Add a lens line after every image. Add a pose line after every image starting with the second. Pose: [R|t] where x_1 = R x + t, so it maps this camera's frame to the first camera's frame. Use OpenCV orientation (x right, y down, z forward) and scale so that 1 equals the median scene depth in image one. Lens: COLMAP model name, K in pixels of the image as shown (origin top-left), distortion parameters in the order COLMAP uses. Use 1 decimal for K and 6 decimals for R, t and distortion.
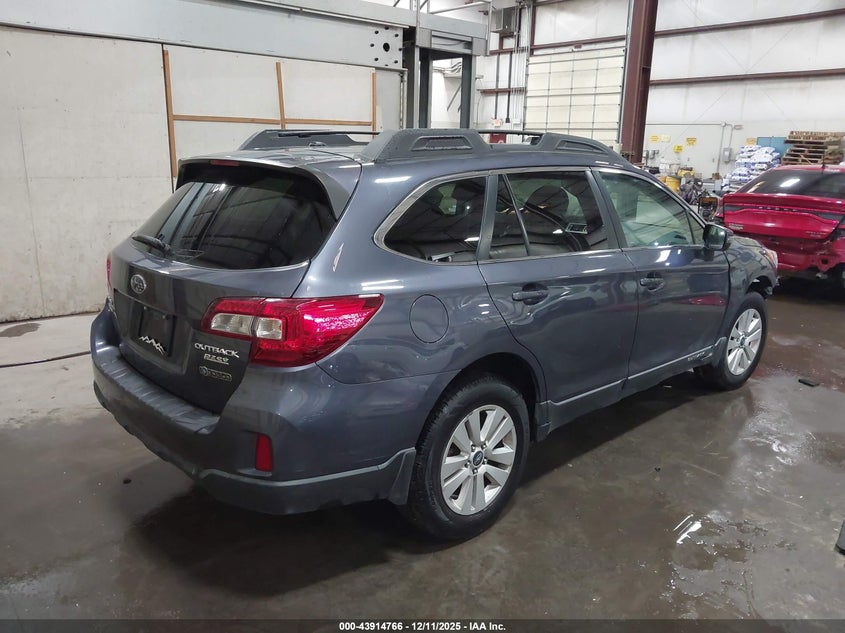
lens RADIAL K [[663.1, 0, 422.5], [0, 663.1, 316.5], [0, 0, 1]] dist [-0.000225, -0.005996]
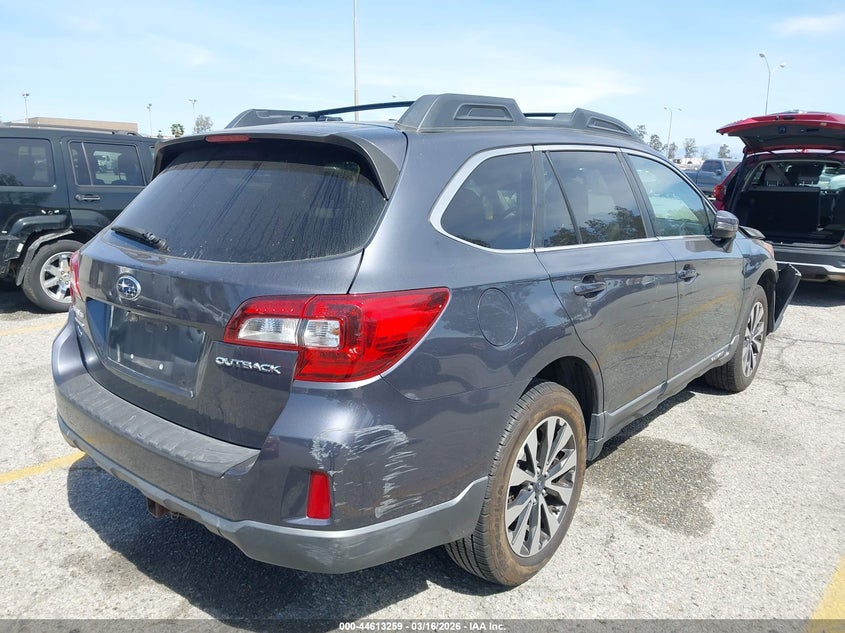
lens RADIAL K [[663.1, 0, 422.5], [0, 663.1, 316.5], [0, 0, 1]] dist [-0.000225, -0.005996]
pose [[0.994603, -0.039014, 0.096137, -0.176101], [0.041285, 0.998911, -0.021741, 0.018590], [-0.095184, 0.025593, 0.995131, 0.205494]]
